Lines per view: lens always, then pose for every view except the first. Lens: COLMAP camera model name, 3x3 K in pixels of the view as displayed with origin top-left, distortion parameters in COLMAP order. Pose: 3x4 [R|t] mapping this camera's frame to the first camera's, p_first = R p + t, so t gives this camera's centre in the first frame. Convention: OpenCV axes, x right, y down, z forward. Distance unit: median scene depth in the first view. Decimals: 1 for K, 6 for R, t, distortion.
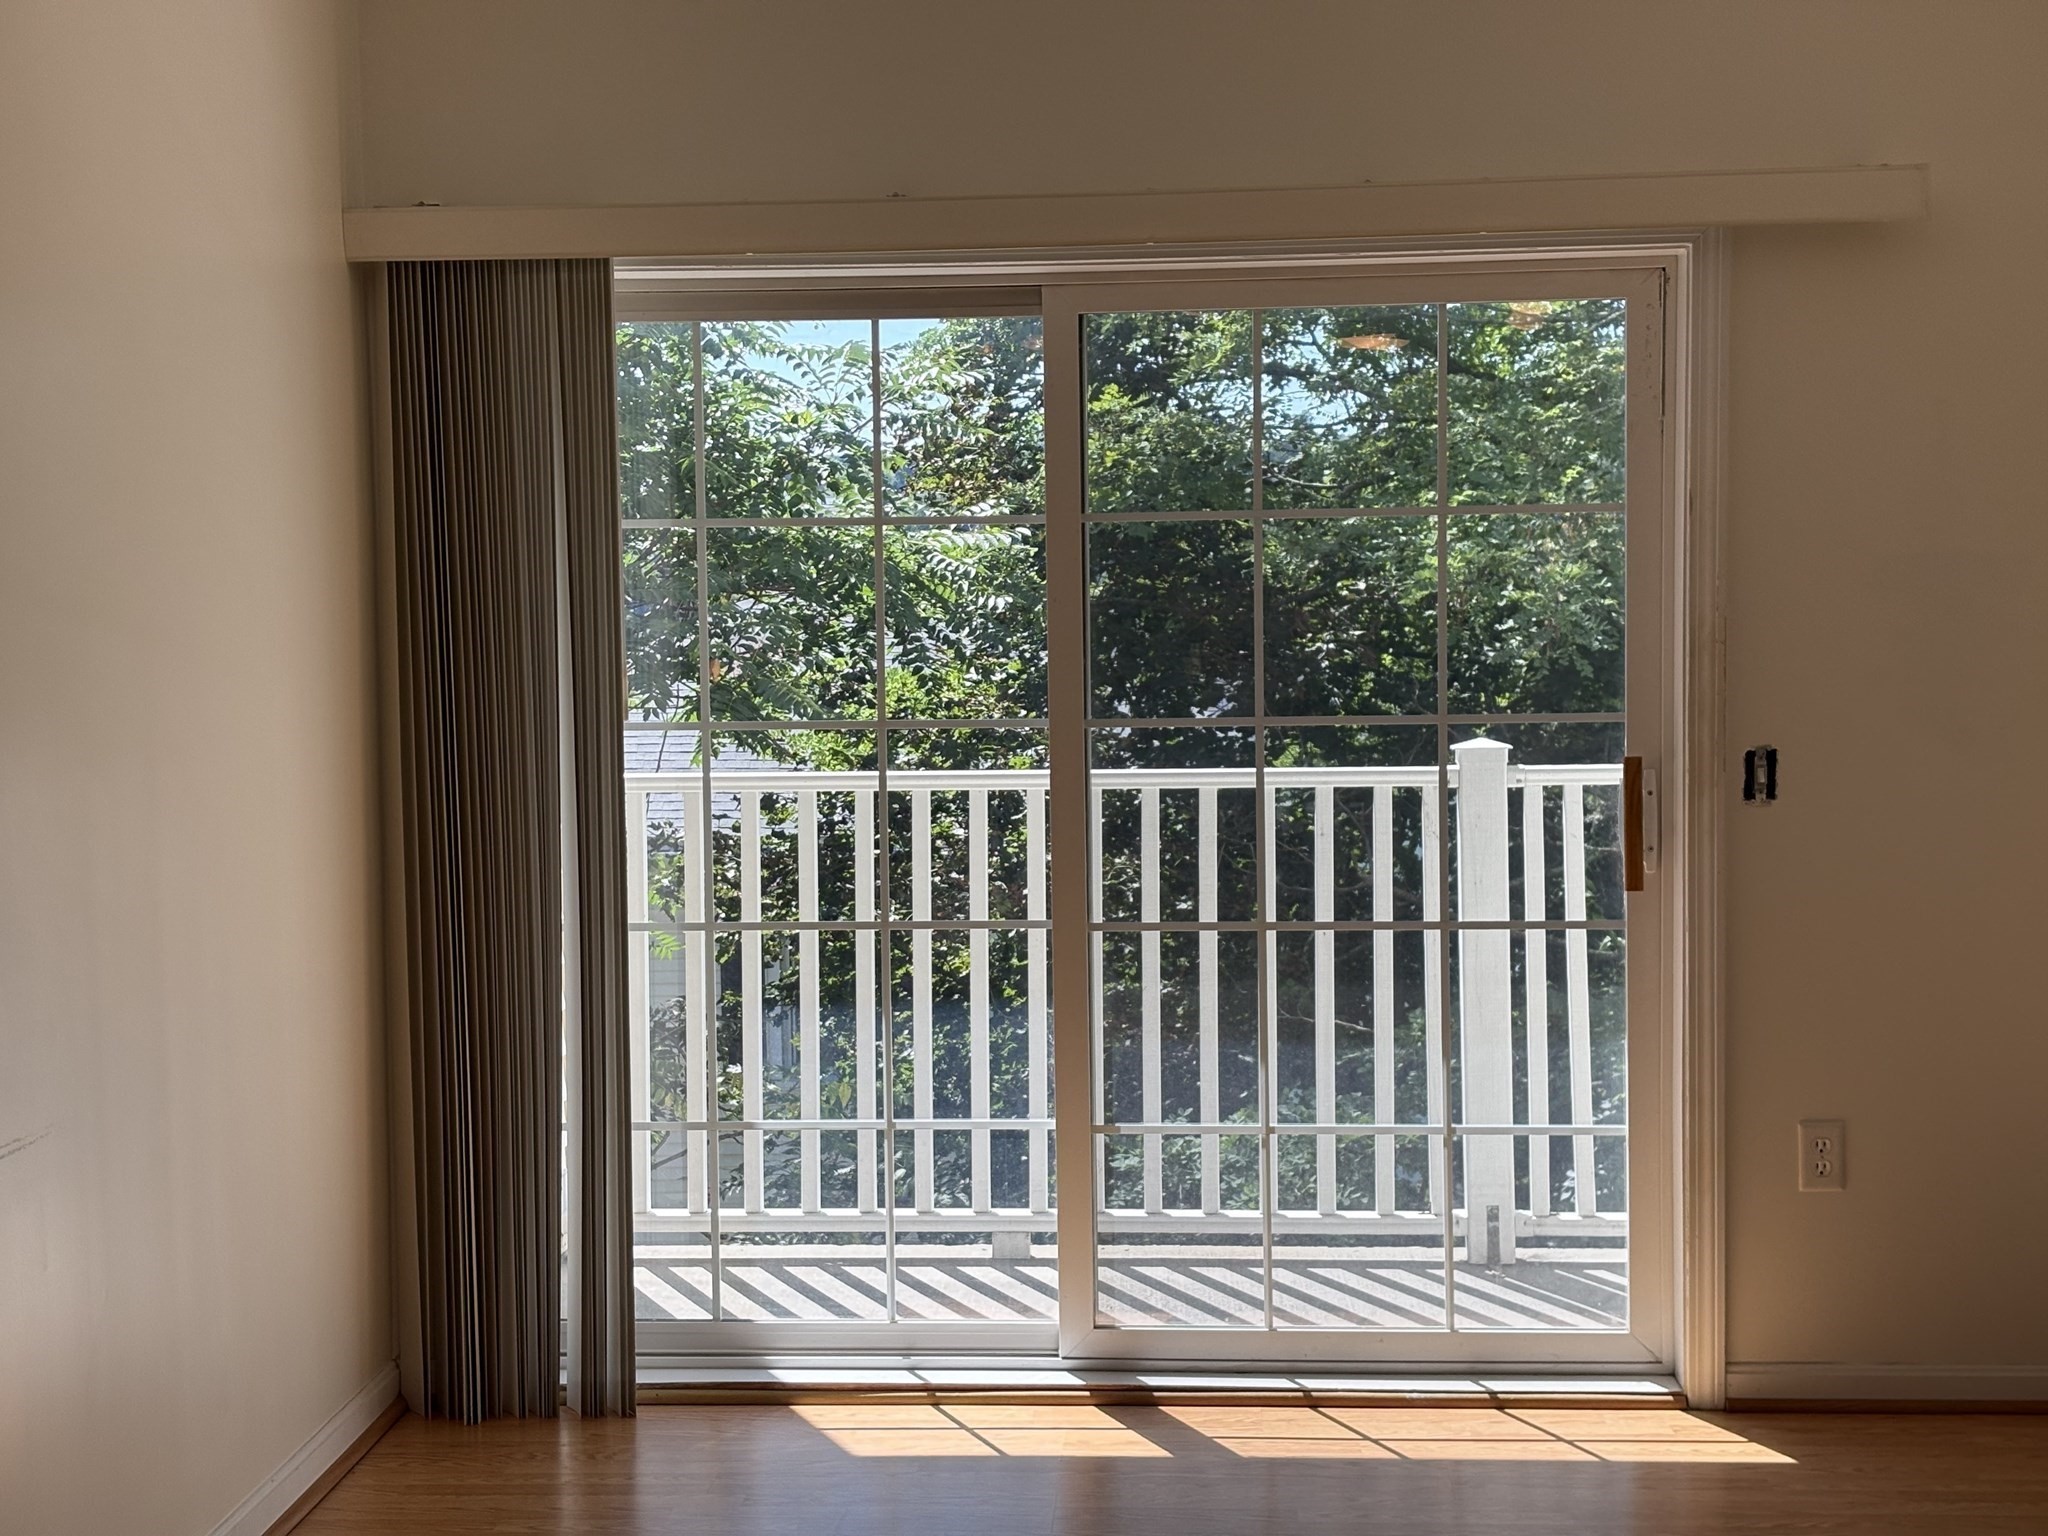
lens RADIAL K [[3116.7, 0, 1014.4], [0, 3116.7, 774.3], [0, 0, 1]] dist [0.159752, 0.000000]
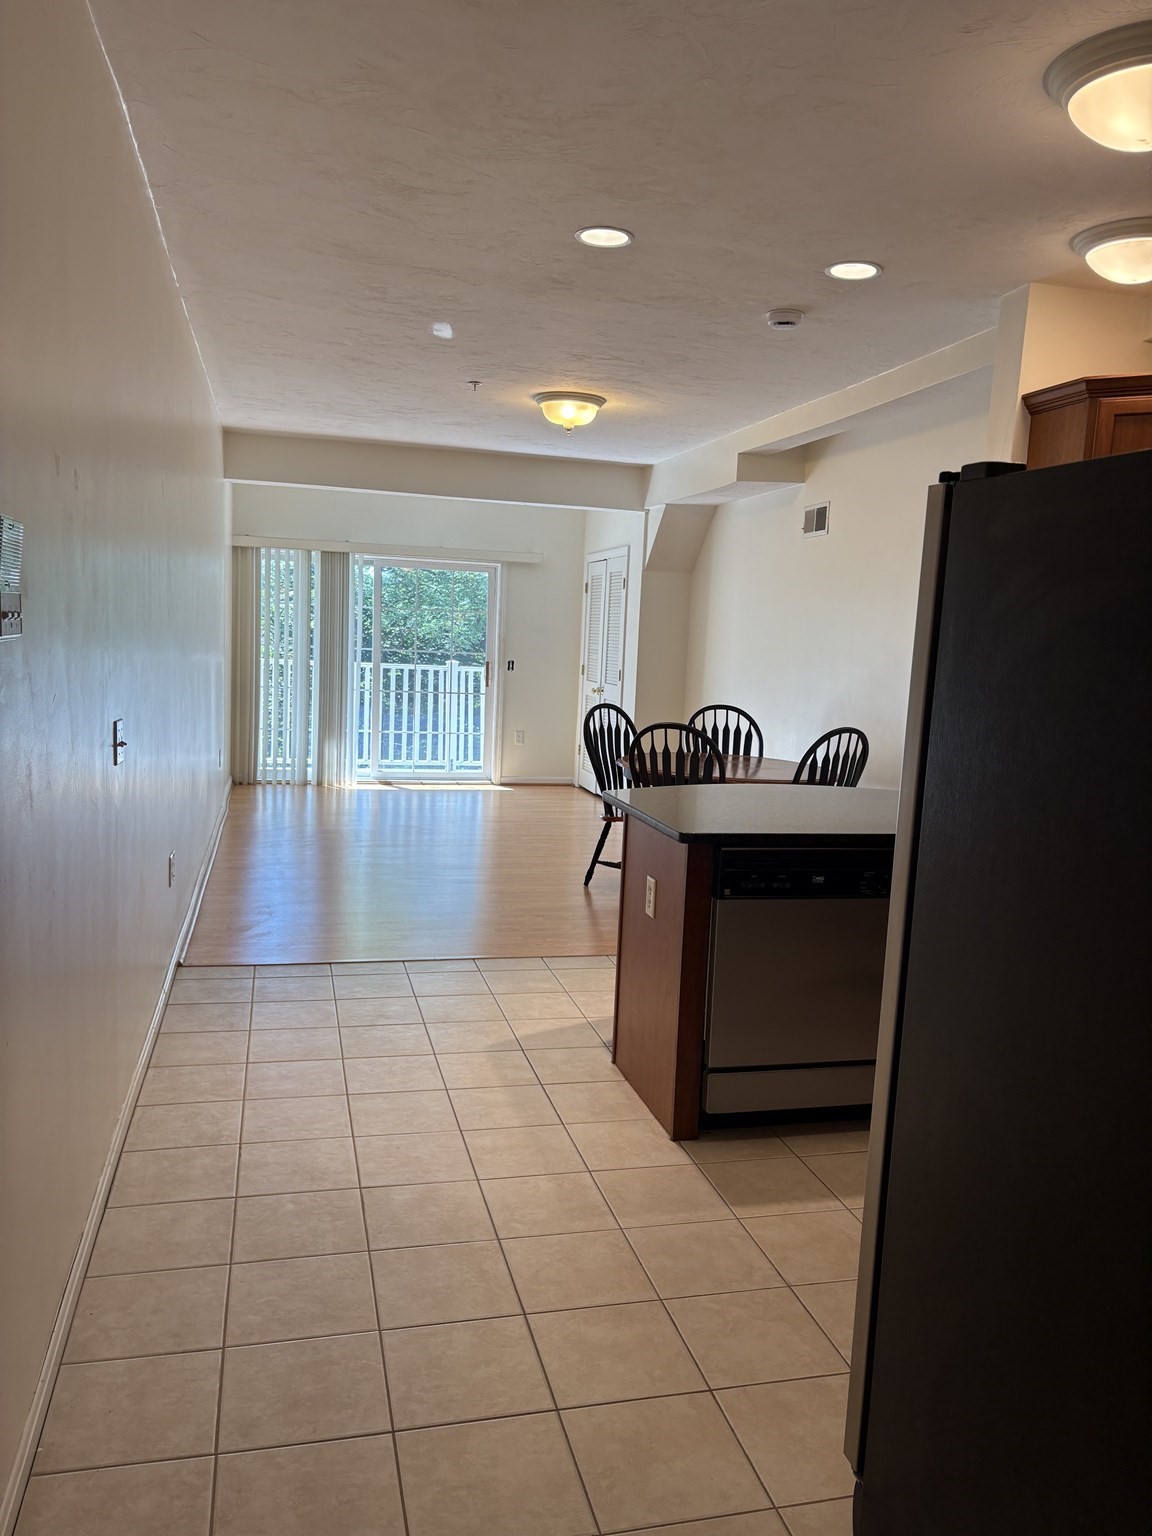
lens RADIAL K [[1160.6, 0, 588.8], [0, 1160.6, 770.1], [0, 0, 1]] dist [0.051641, -0.056191]
pose [[0.949331, 0.016144, 0.313864, -0.238434], [-0.032512, 0.998366, 0.046987, 0.076872], [-0.312592, -0.054810, 0.948305, -0.867256]]
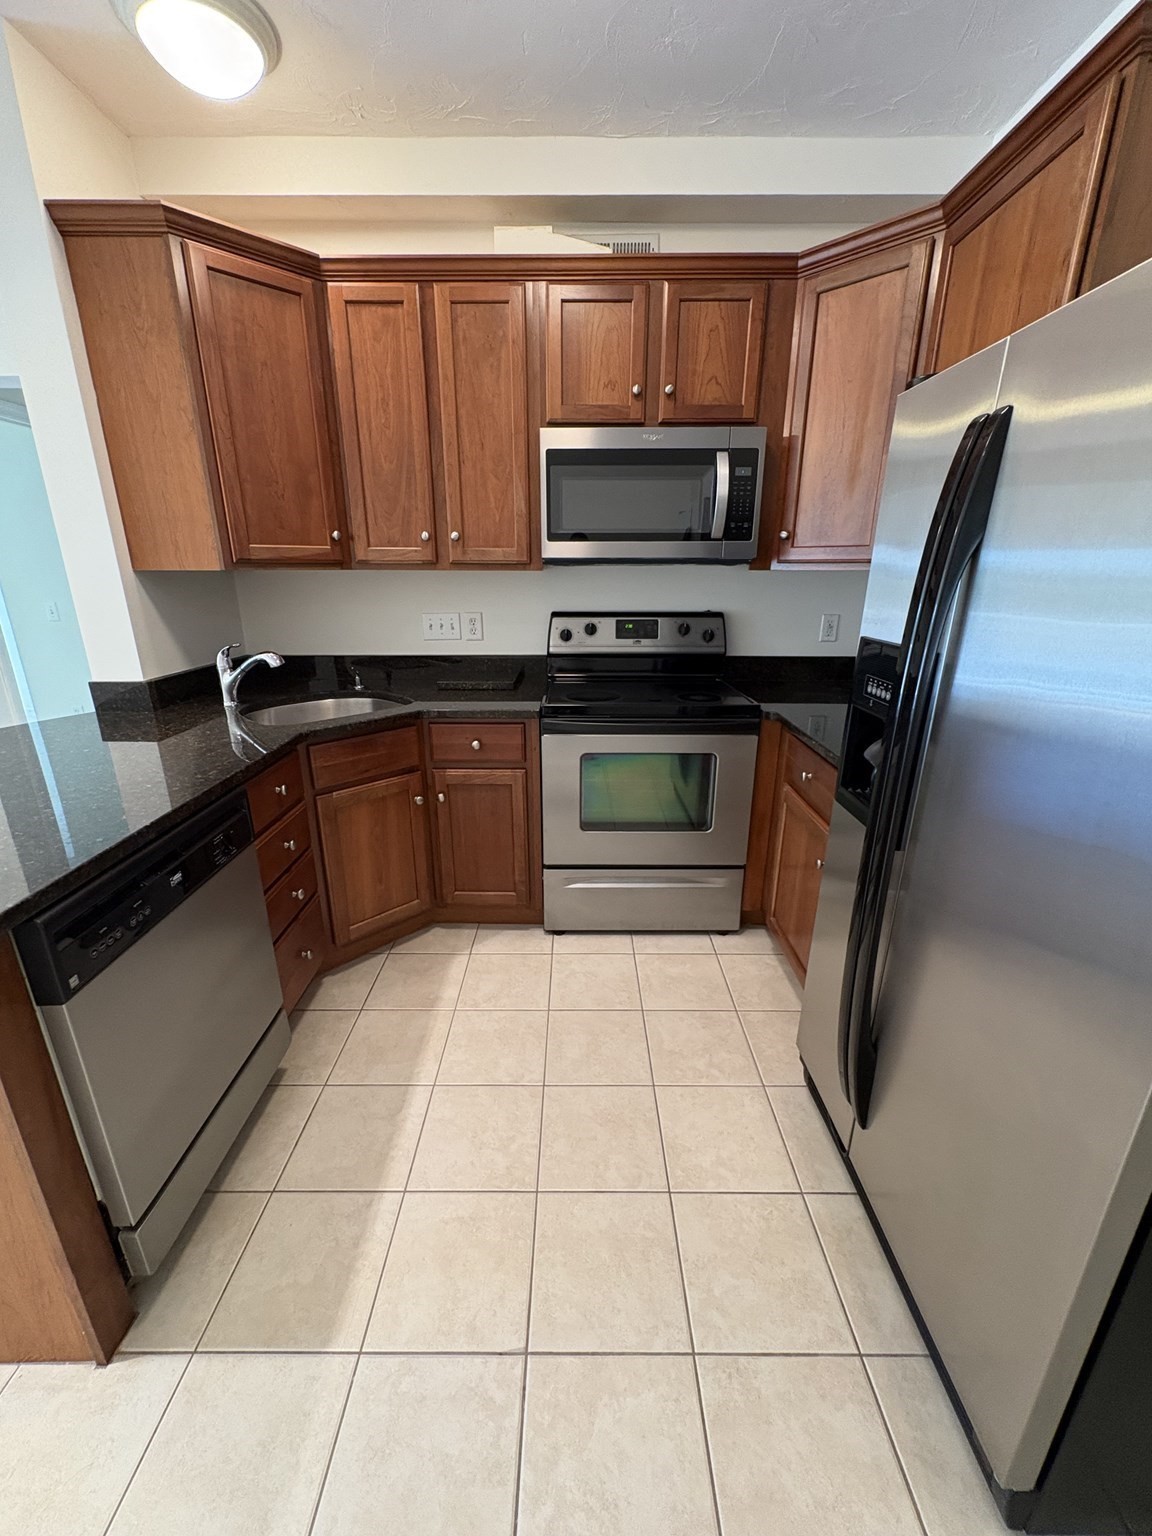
lens RADIAL K [[609.7, 0, 576.6], [0, 609.7, 766.4], [0, 0, 1]] dist [-0.000201, -0.000196]
pose [[-0.054861, -0.299702, 0.952454, -0.143879], [0.074027, 0.950045, 0.303208, 0.063253], [-0.995746, 0.087142, -0.029934, -0.485999]]
